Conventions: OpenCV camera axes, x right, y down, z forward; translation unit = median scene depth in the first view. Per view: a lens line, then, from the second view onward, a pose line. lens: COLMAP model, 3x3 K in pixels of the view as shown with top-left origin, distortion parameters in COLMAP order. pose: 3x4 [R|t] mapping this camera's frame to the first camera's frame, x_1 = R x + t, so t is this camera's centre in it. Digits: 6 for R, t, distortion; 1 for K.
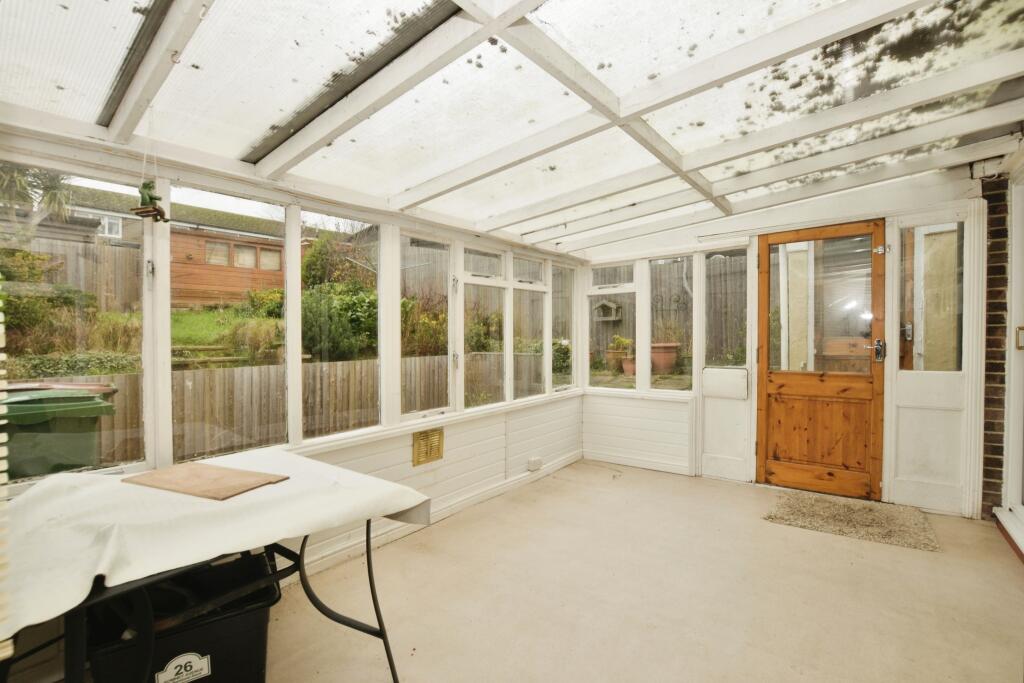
lens RADIAL K [[458.0, 0, 513.4], [0, 458.0, 322.5], [0, 0, 1]] dist [-0.027953, 0.001203]
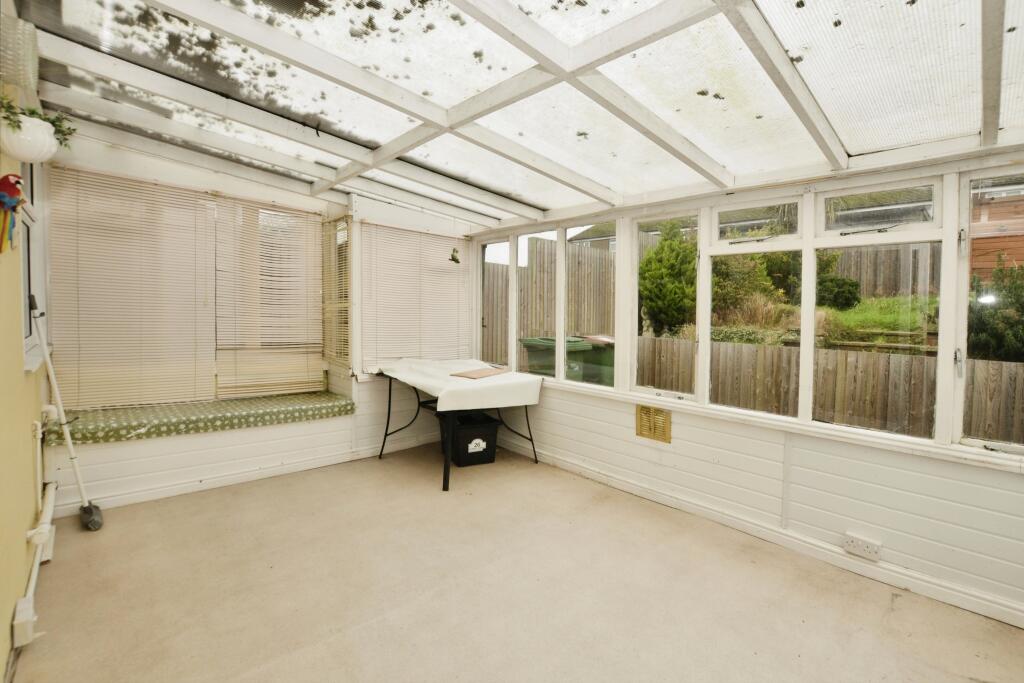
lens RADIAL K [[458.0, 0, 513.4], [0, 458.0, 322.5], [0, 0, 1]] dist [-0.027953, 0.001203]
pose [[-0.151143, 0.033965, -0.987928, 0.706815], [-0.003662, 0.999383, 0.034919, 0.007938], [0.988505, 0.008896, -0.150926, 0.687764]]
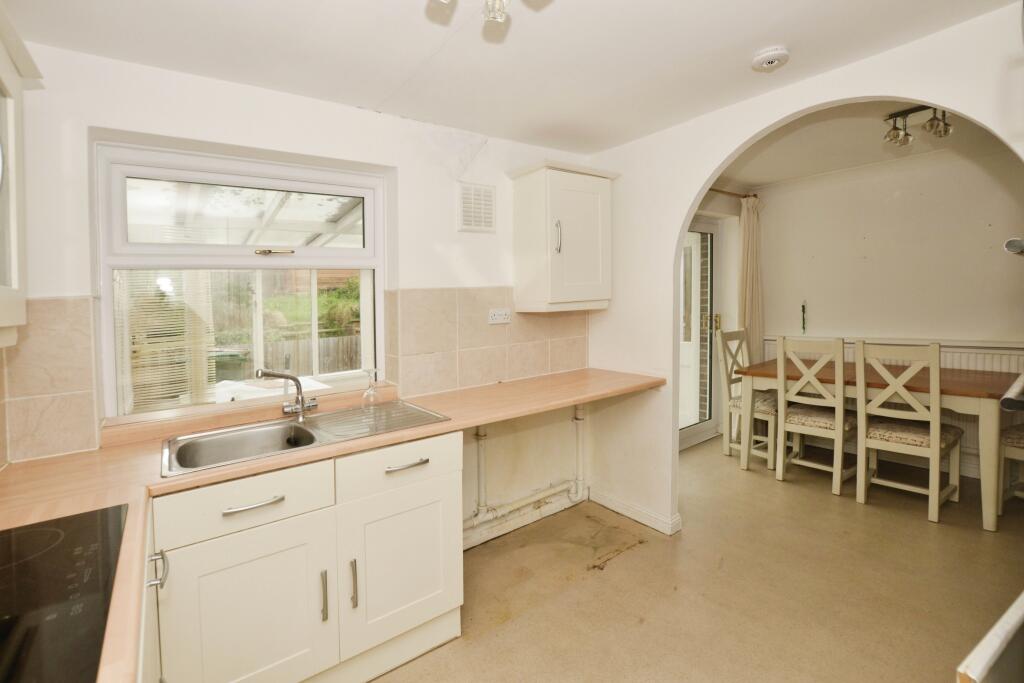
lens RADIAL K [[458.0, 0, 513.4], [0, 458.0, 322.5], [0, 0, 1]] dist [-0.027953, 0.001203]
pose [[0.971028, -0.012241, -0.238651, 0.600134], [0.031741, 0.996445, 0.078036, -0.080876], [0.236847, -0.083350, 0.967965, -0.549436]]
